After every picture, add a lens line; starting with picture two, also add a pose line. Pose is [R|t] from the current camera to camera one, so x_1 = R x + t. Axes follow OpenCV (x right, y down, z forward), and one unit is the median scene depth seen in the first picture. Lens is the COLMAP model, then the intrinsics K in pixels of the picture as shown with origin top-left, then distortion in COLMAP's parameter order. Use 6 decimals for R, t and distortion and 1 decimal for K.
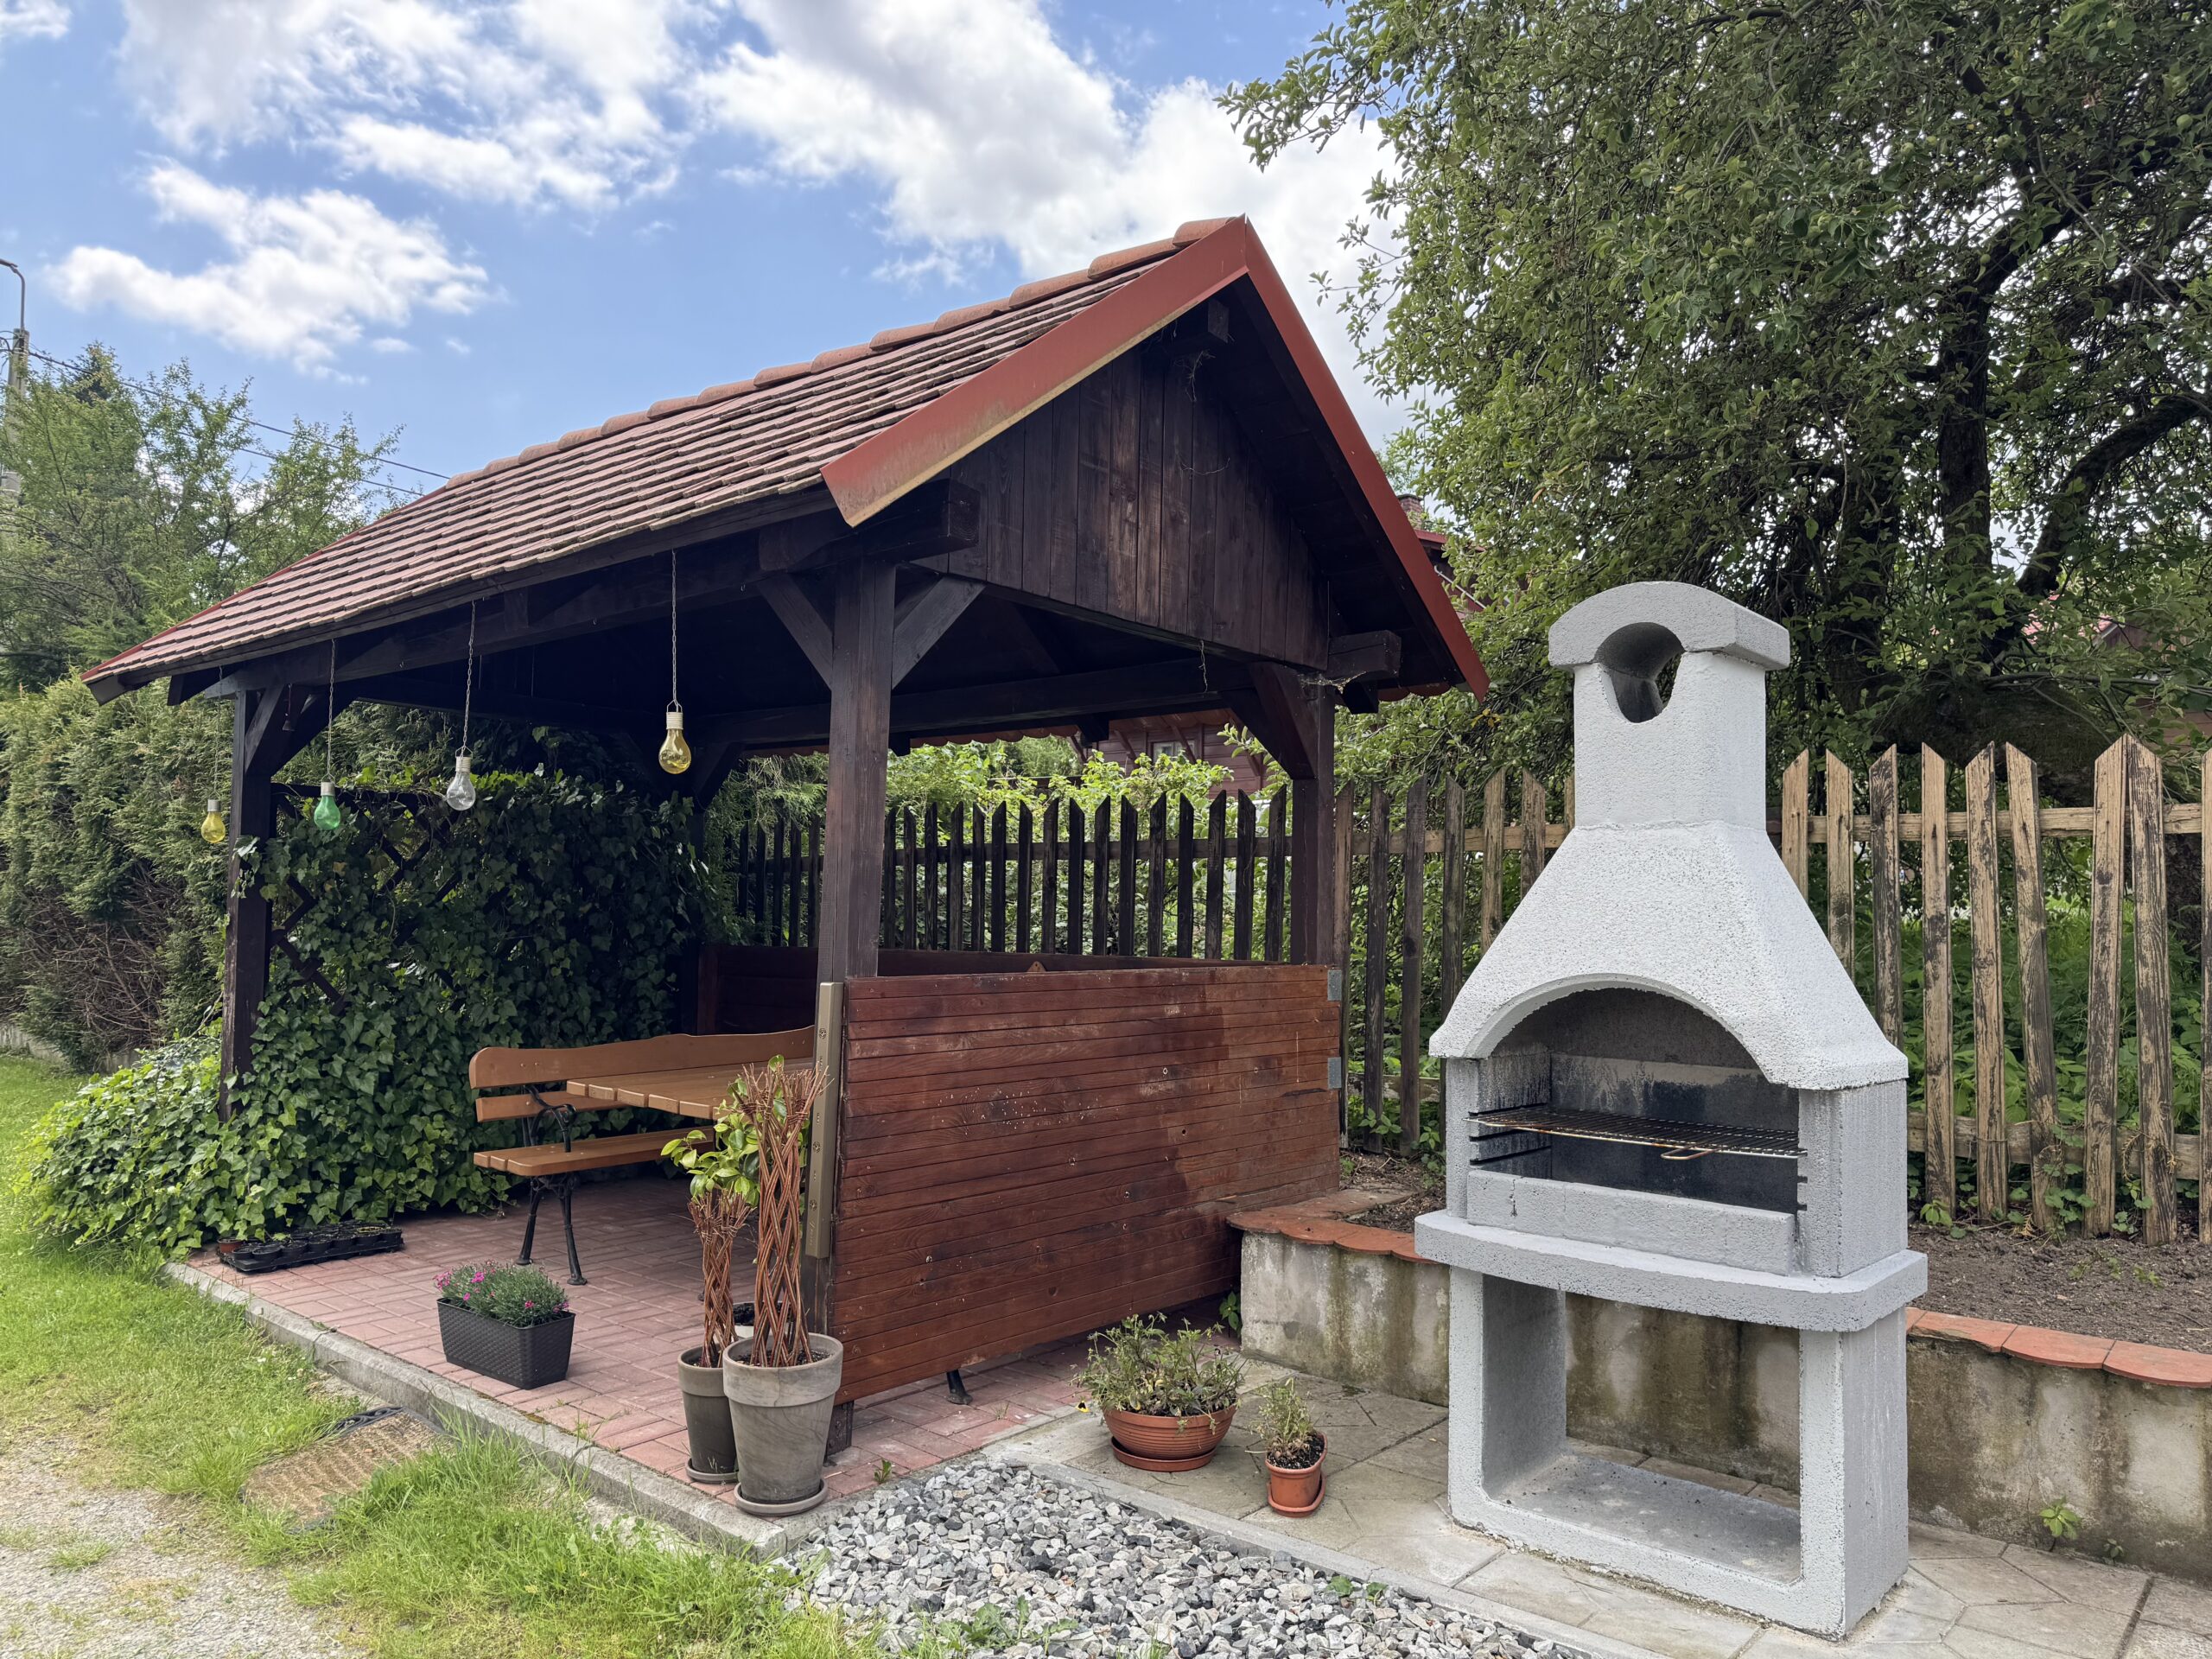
lens RADIAL K [[1545.0, 0, 1097.5], [0, 1545.0, 828.6], [0, 0, 1]] dist [0.004244, -0.001383]
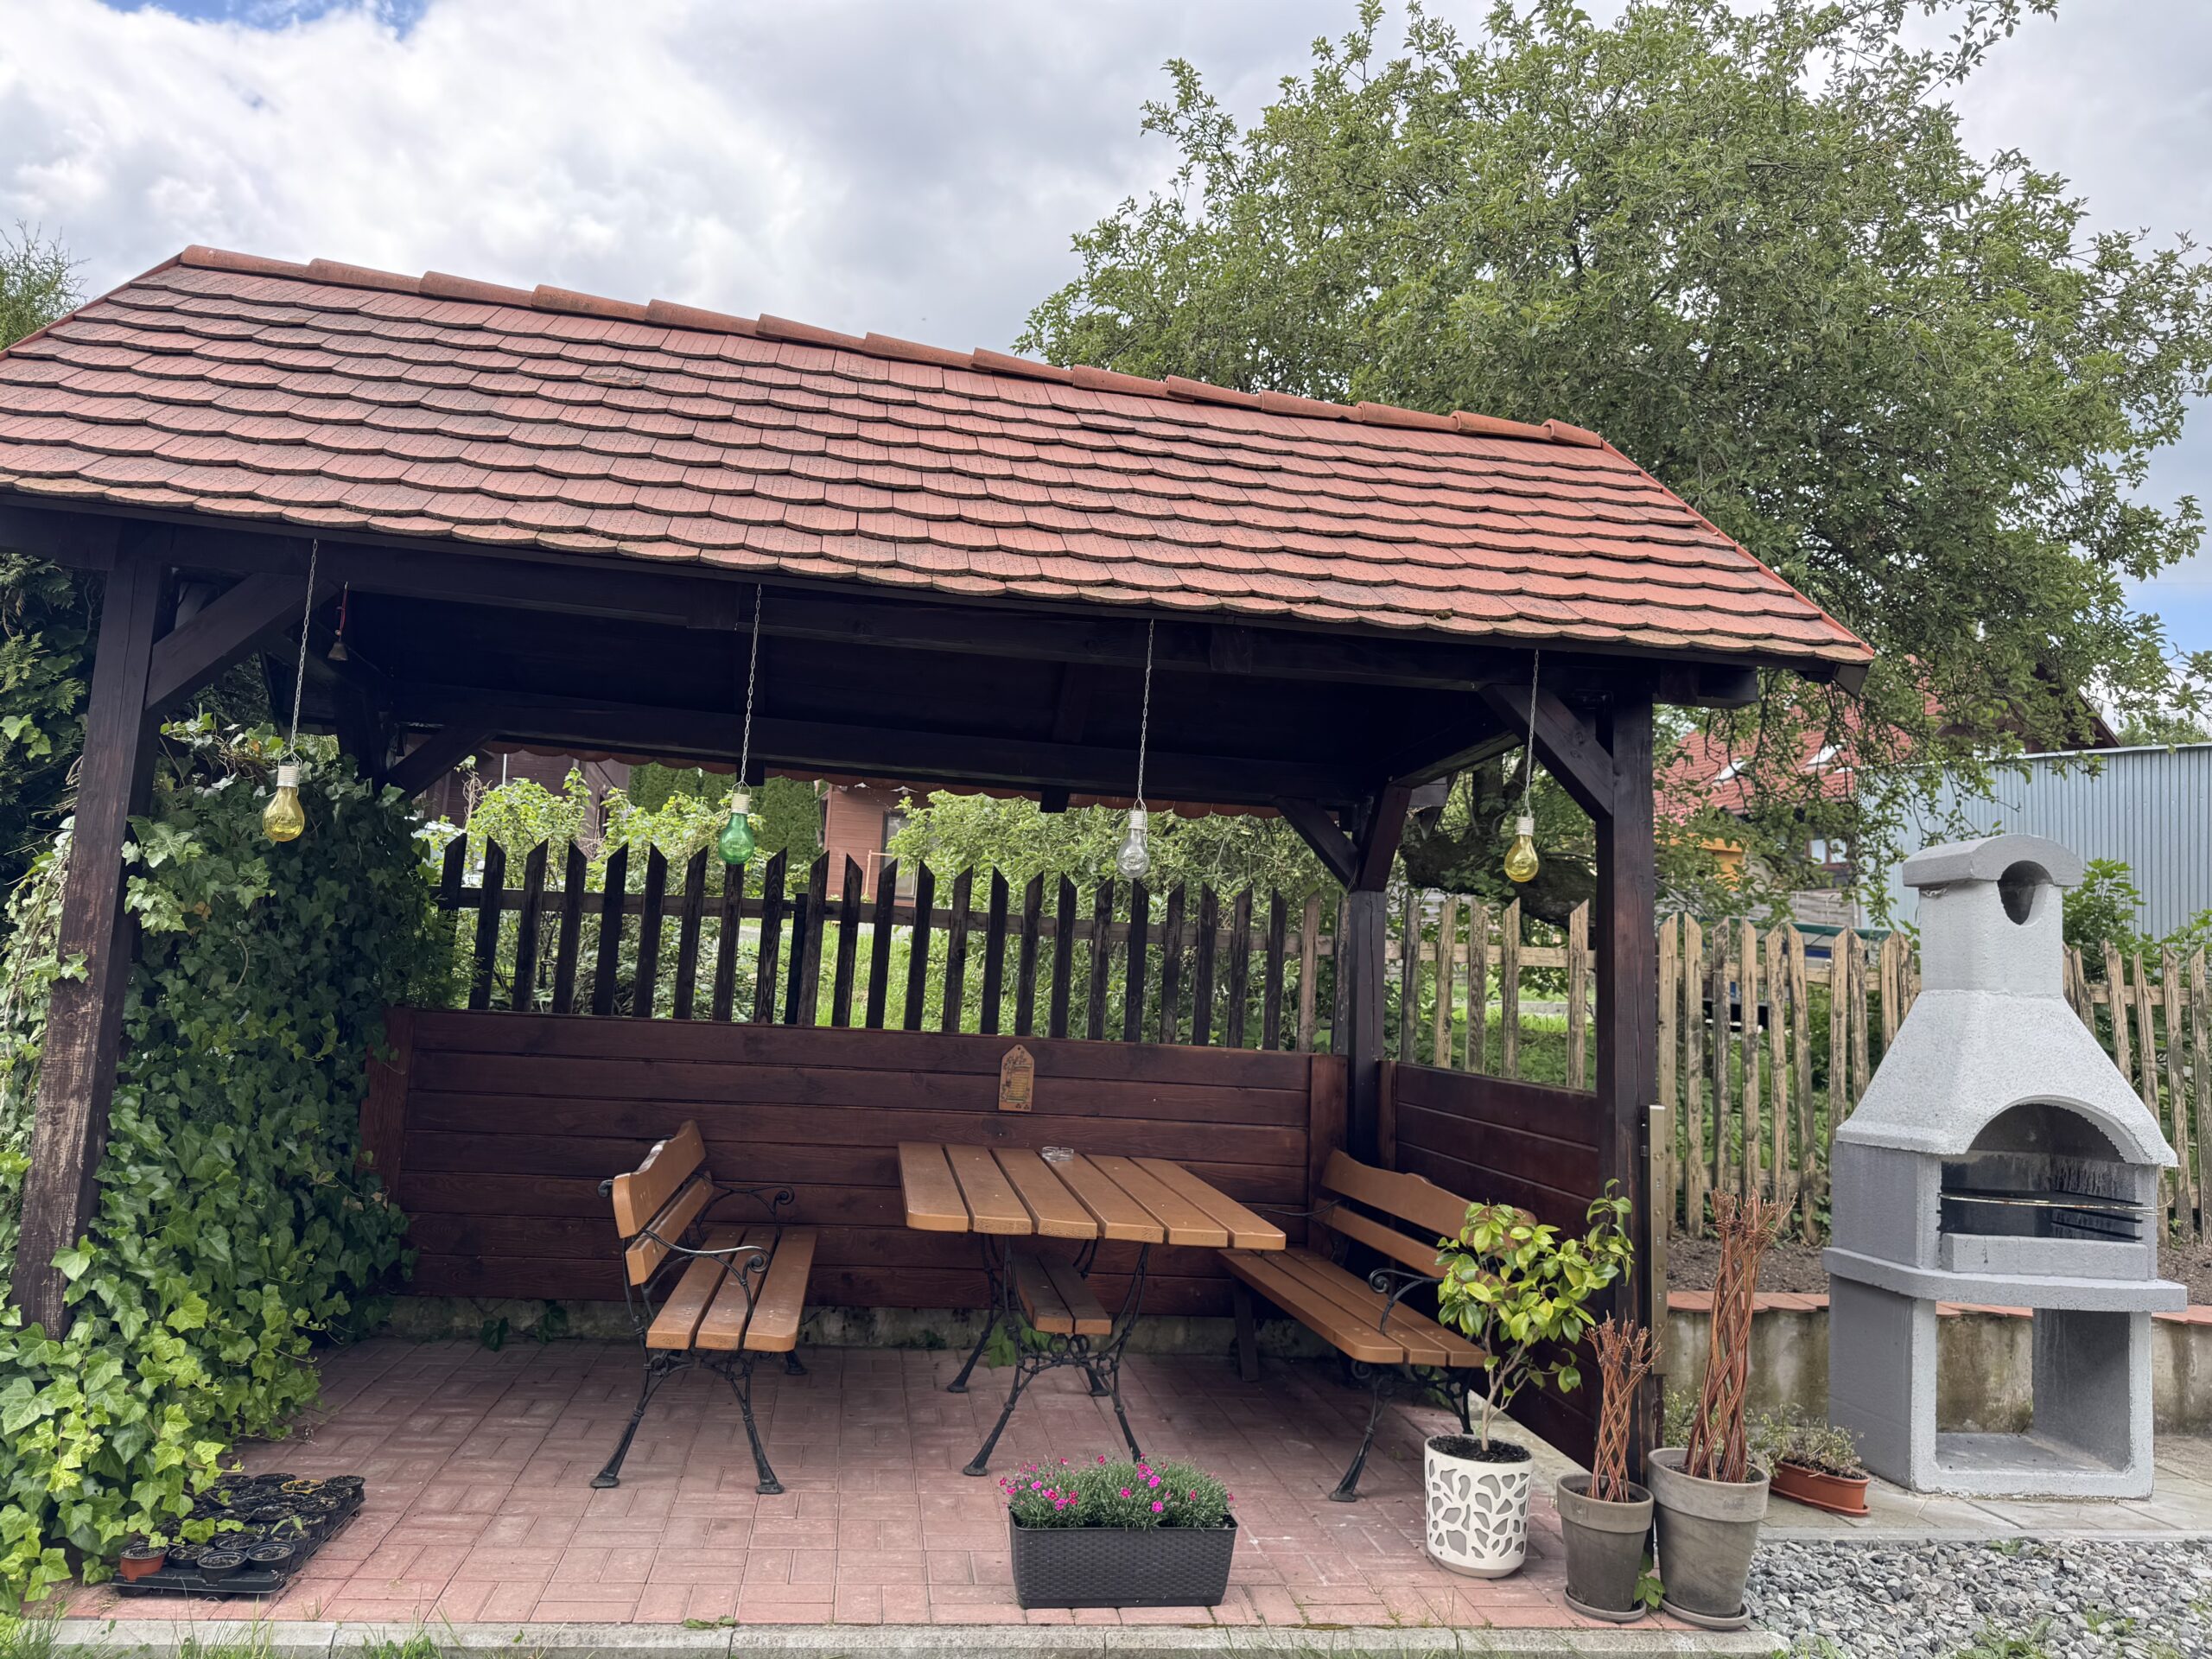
lens RADIAL K [[1545.0, 0, 1099.2], [0, 1545.0, 830.2], [0, 0, 1]] dist [0.004244, -0.001383]
pose [[0.659804, 0.106374, 0.743870, -1.317350], [-0.089314, 0.994014, -0.062925, 0.013647], [-0.746111, -0.024920, 0.665355, 0.629955]]
